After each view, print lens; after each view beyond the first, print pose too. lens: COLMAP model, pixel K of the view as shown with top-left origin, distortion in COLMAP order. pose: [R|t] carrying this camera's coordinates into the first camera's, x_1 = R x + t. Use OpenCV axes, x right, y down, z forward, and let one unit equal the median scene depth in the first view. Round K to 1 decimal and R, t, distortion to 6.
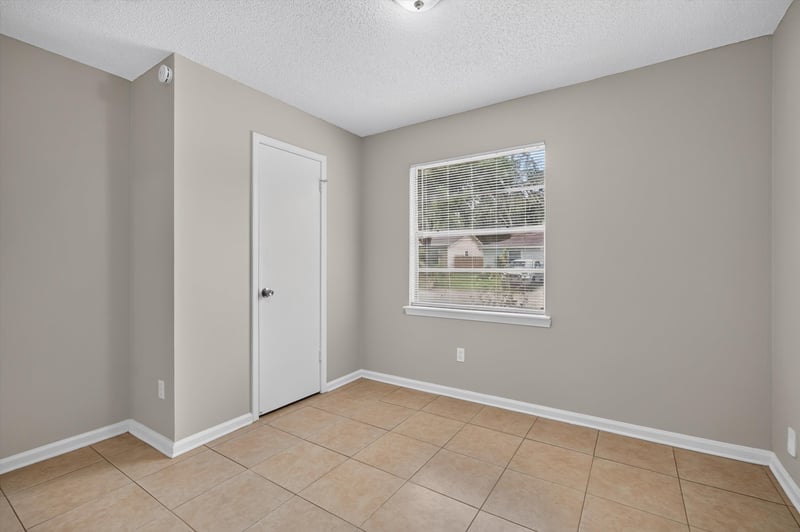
lens RADIAL K [[357.1, 0, 400.4], [0, 357.1, 260.2], [0, 0, 1]] dist [-0.014893, 0.000375]
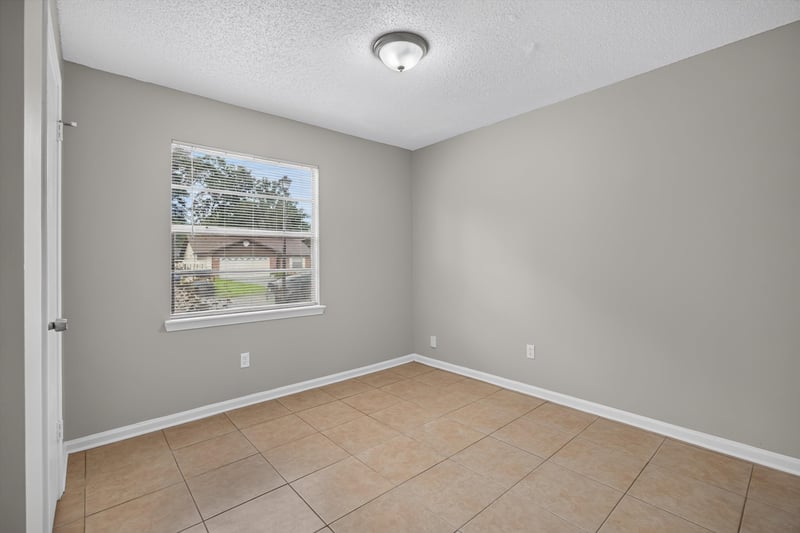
lens RADIAL K [[359.0, 0, 400.0], [0, 359.0, 266.5], [0, 0, 1]] dist [-0.005566, 0.000451]
pose [[0.253269, -0.014063, 0.967294, -0.772191], [0.000896, 0.999897, 0.014302, -0.000600], [-0.967396, -0.002756, 0.253255, 0.417845]]
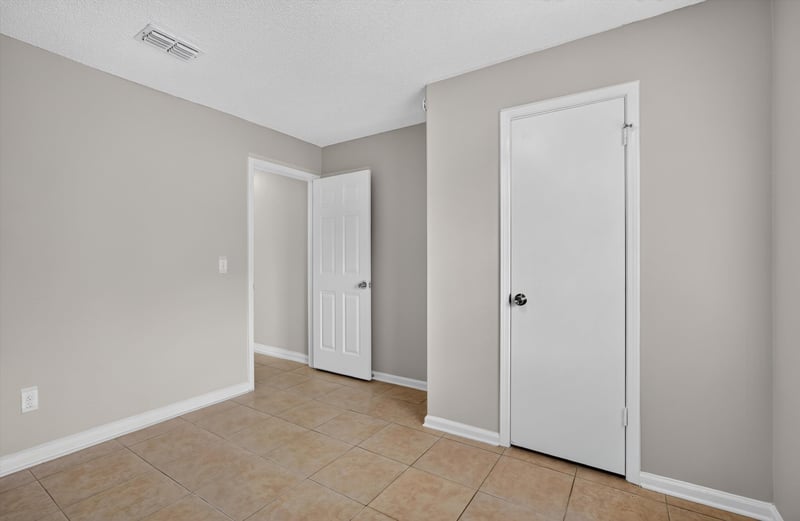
lens RADIAL K [[357.5, 0, 395.8], [0, 357.5, 258.7], [0, 0, 1]] dist [-0.020666, -0.000008]
pose [[0.001494, 0.000094, -0.999999, 0.455978], [0.000913, 1.000000, 0.000095, -0.001830], [0.999998, -0.000913, 0.001494, 0.749879]]
